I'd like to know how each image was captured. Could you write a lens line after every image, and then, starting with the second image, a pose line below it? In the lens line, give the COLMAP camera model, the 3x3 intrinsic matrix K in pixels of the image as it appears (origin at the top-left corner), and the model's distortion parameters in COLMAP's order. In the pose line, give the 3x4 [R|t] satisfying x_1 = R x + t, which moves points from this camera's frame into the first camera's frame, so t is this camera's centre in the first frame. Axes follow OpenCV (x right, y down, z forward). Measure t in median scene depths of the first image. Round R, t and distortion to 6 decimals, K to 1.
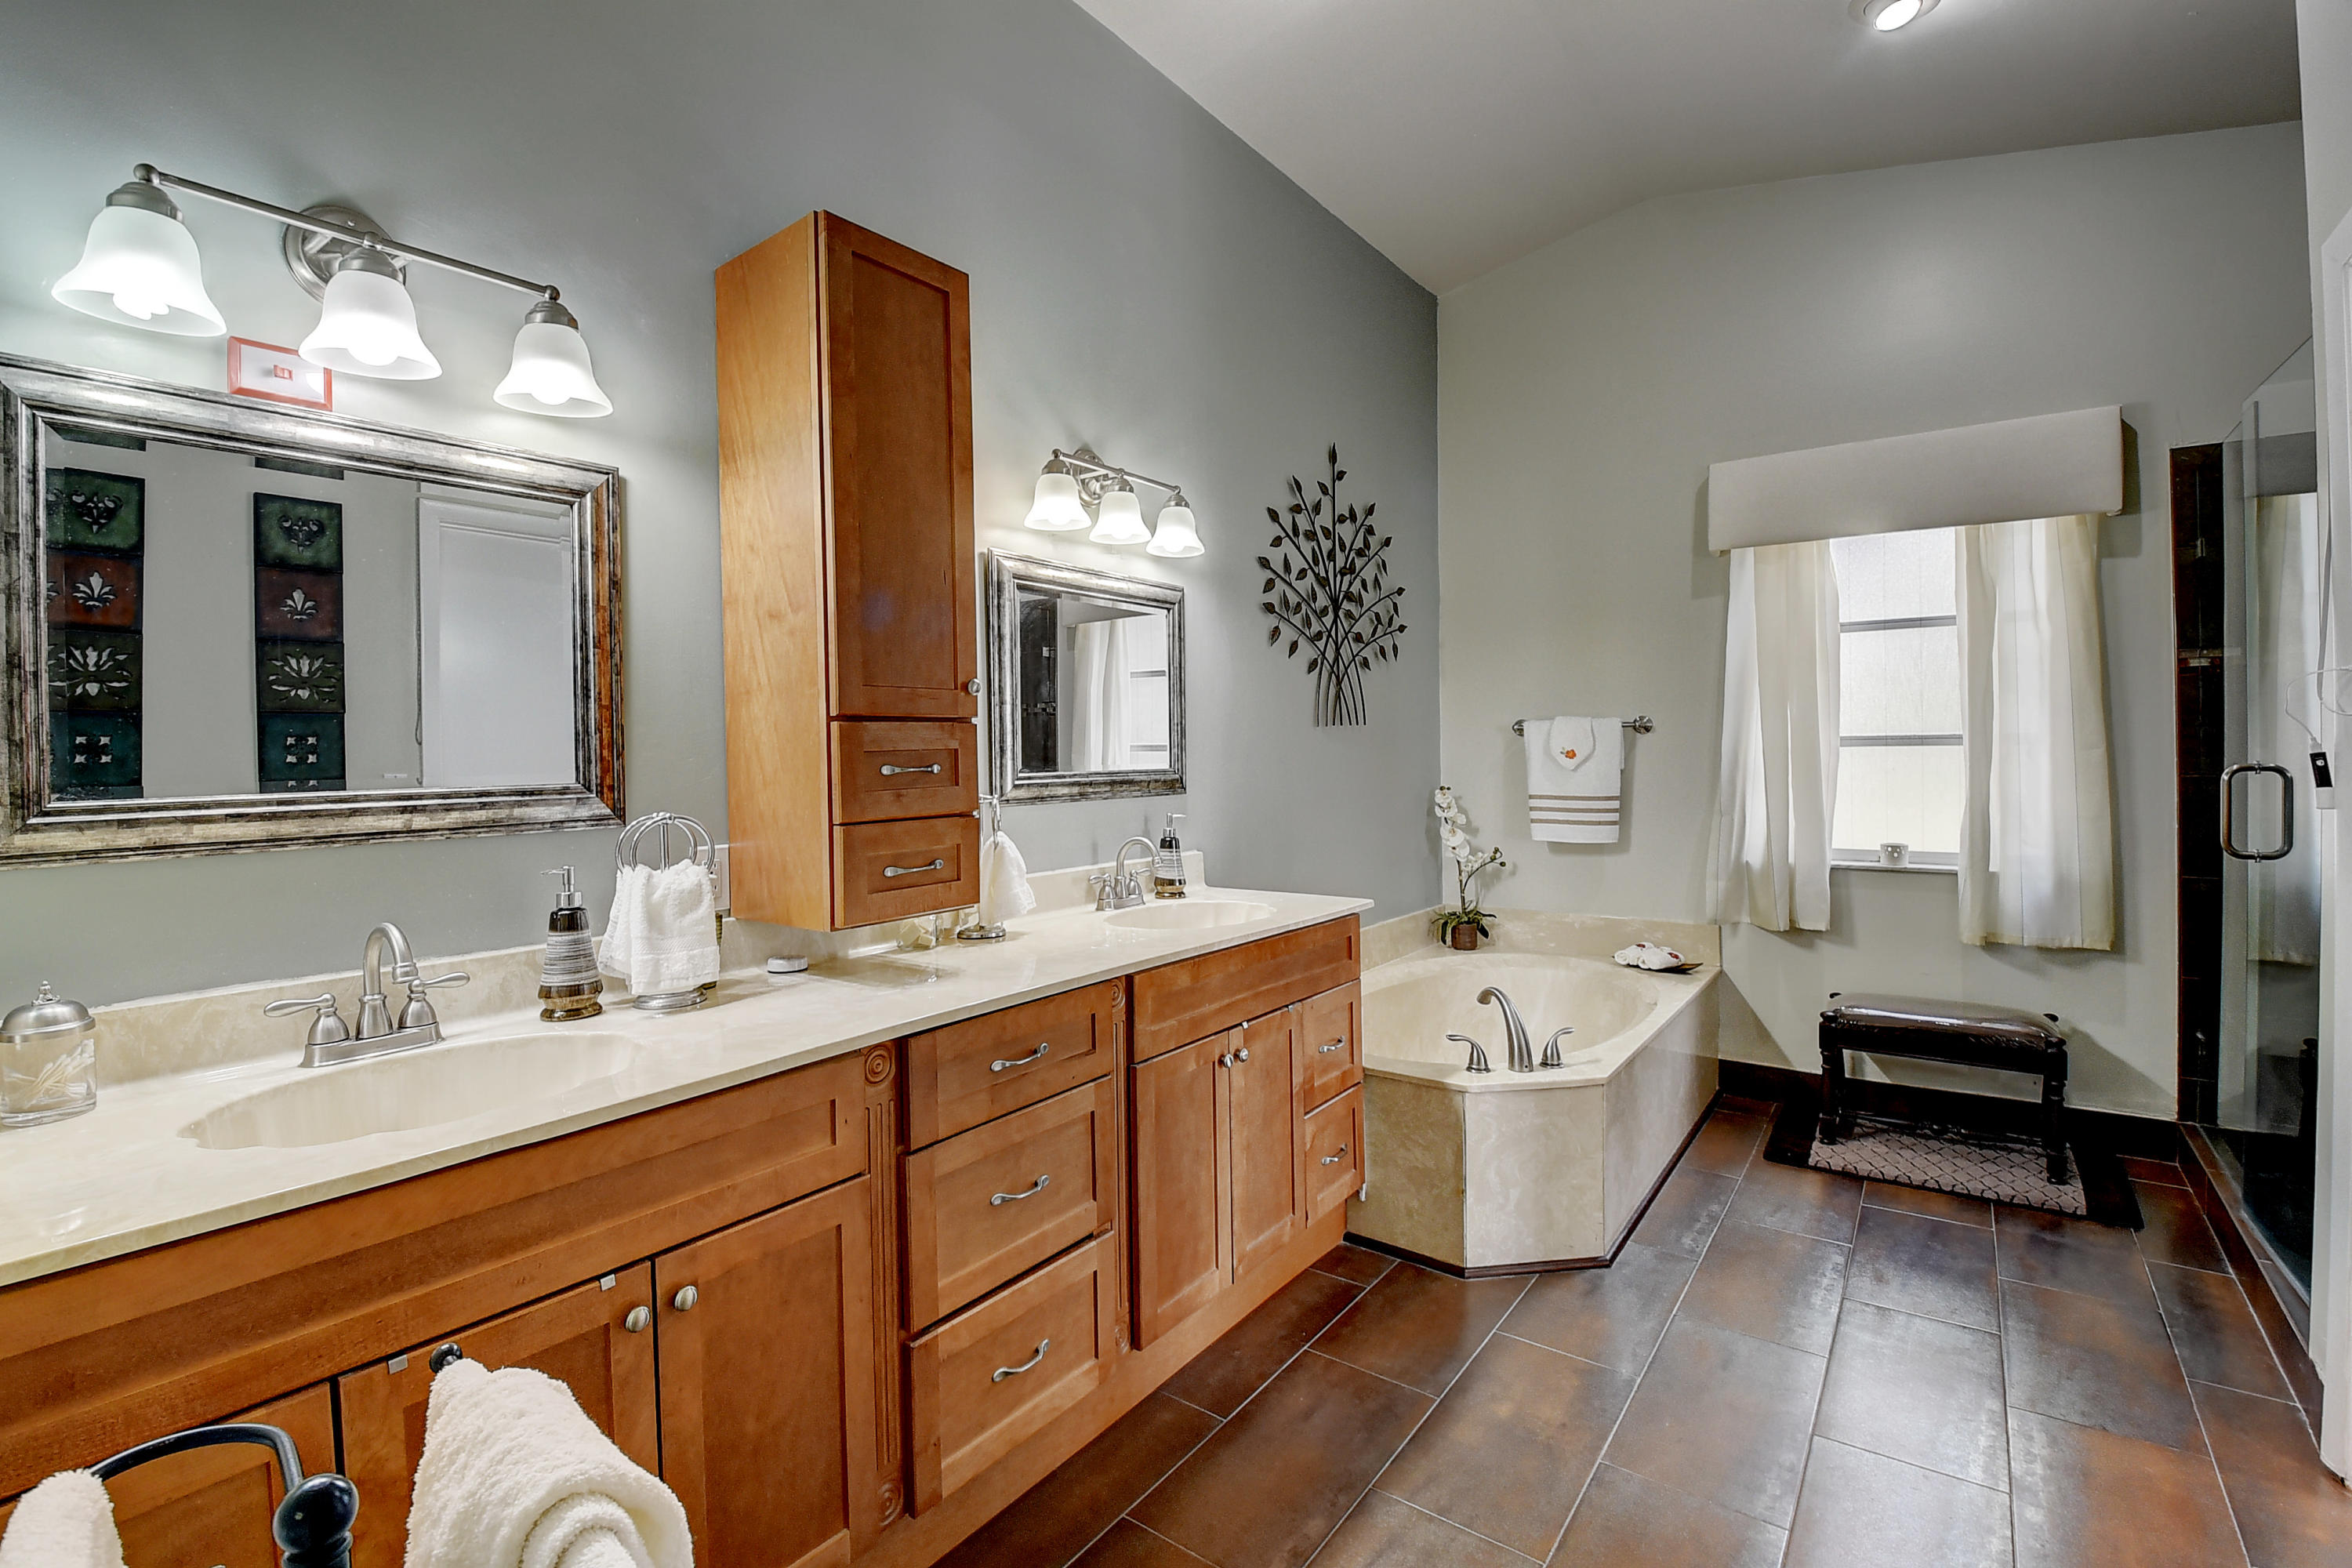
lens RADIAL K [[1022.7, 0, 1163.9], [0, 1022.7, 754.5], [0, 0, 1]] dist [0.000824, -0.020555]
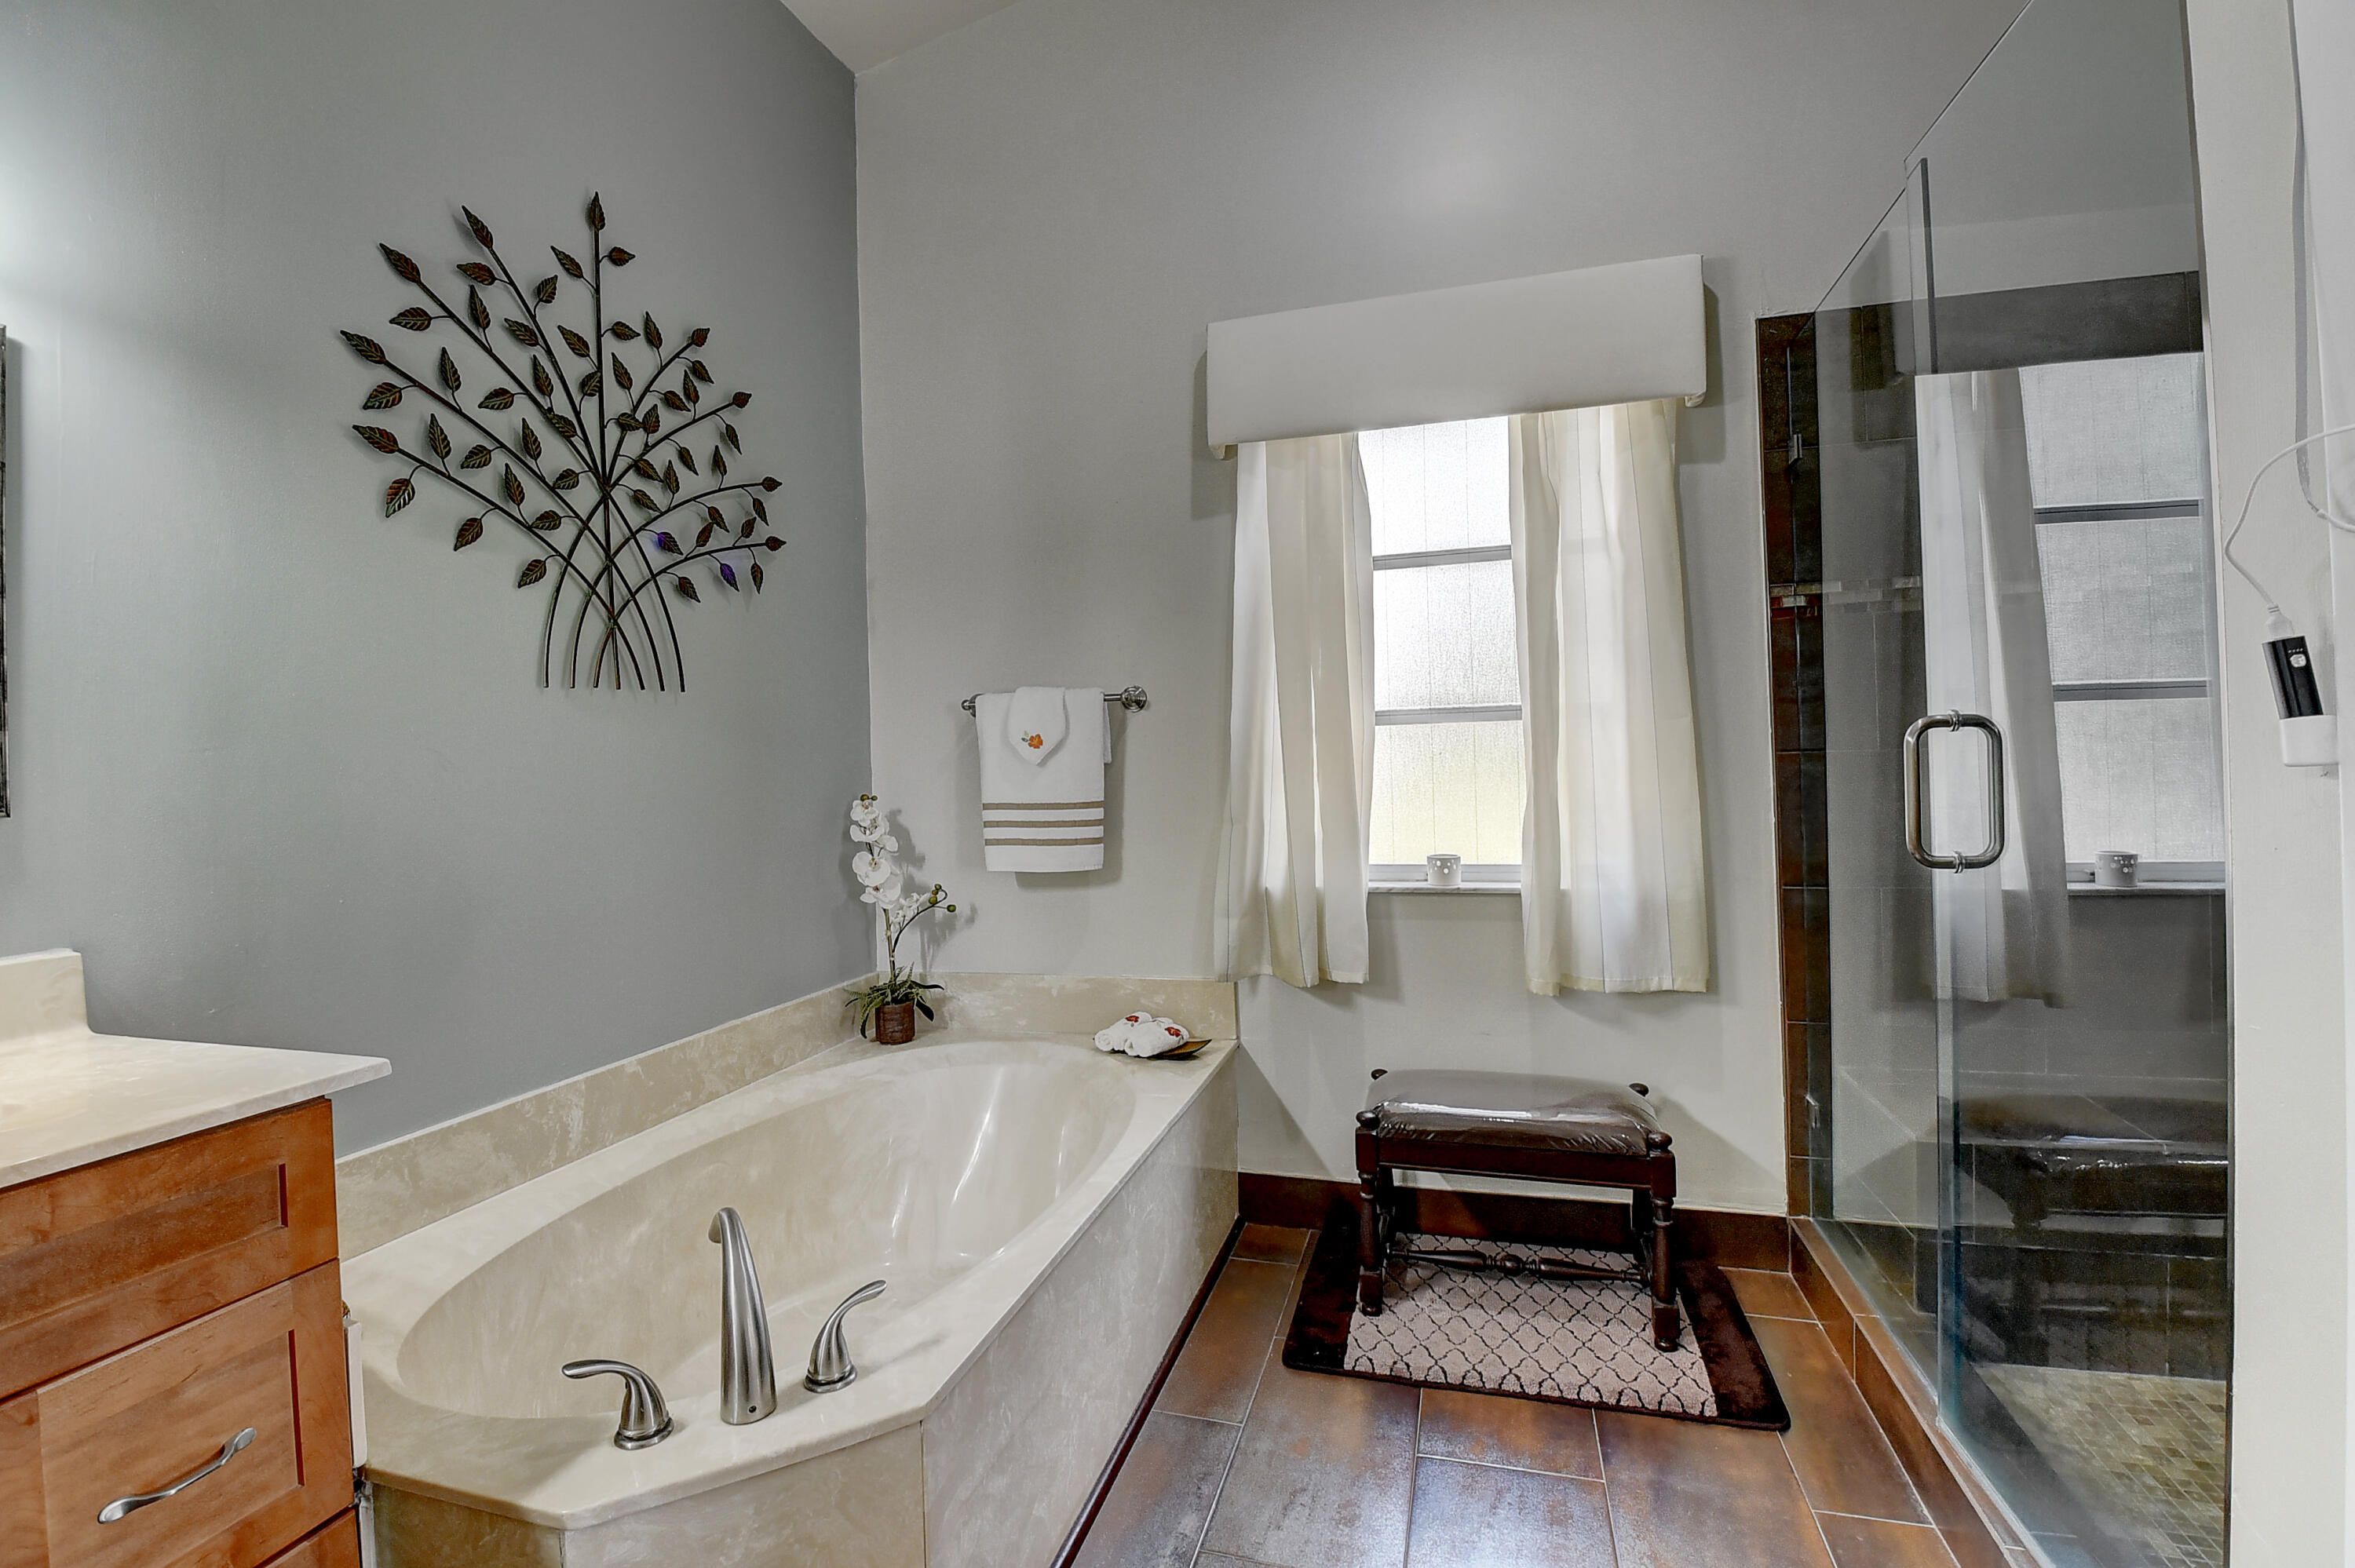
lens RADIAL K [[1023.8, 0, 1165.4], [0, 1023.8, 754.4], [0, 0, 1]] dist [0.000824, -0.020555]
pose [[0.934945, -0.009431, 0.354668, 0.273011], [0.016906, 0.999695, -0.017982, 0.025164], [-0.354390, 0.022808, 0.934819, 0.385962]]
